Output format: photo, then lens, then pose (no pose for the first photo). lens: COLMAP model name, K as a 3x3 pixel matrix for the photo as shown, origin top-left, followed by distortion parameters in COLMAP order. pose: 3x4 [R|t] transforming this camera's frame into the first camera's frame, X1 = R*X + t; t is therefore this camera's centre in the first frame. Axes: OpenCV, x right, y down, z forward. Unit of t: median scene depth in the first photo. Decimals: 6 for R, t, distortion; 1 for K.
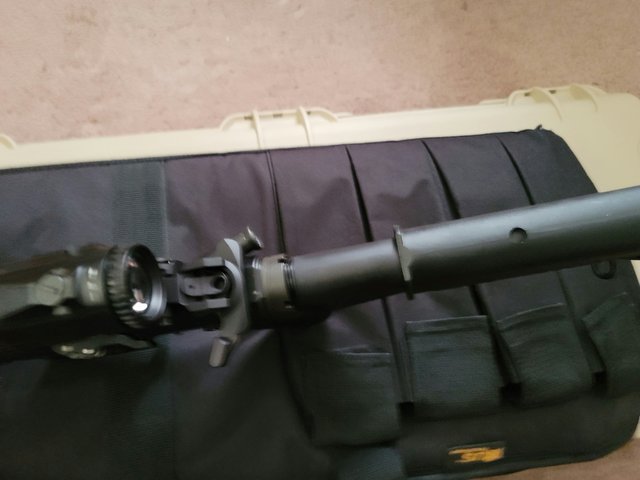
lens RADIAL K [[470.1, 0, 319.8], [0, 470.1, 226.5], [0, 0, 1]] dist [0.012504, 0.001163]
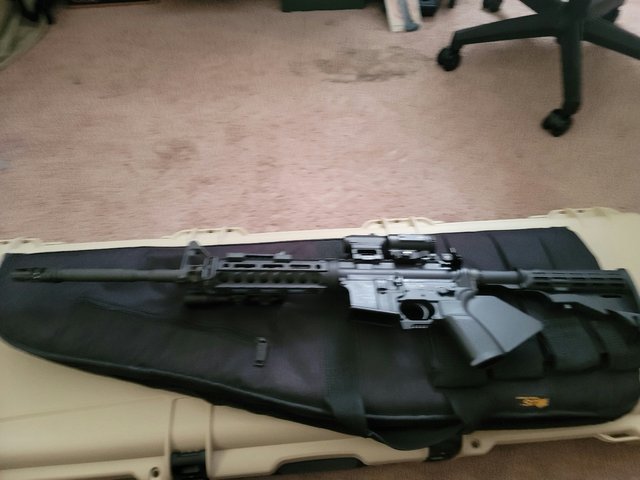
lens RADIAL K [[470.1, 0, 319.8], [0, 470.1, 226.5], [0, 0, 1]] dist [0.012504, 0.001163]
pose [[0.991194, 0.021781, -0.130611, -0.121342], [-0.054477, 0.966113, -0.252307, 0.171261], [0.120689, 0.257200, 0.958792, -0.486461]]
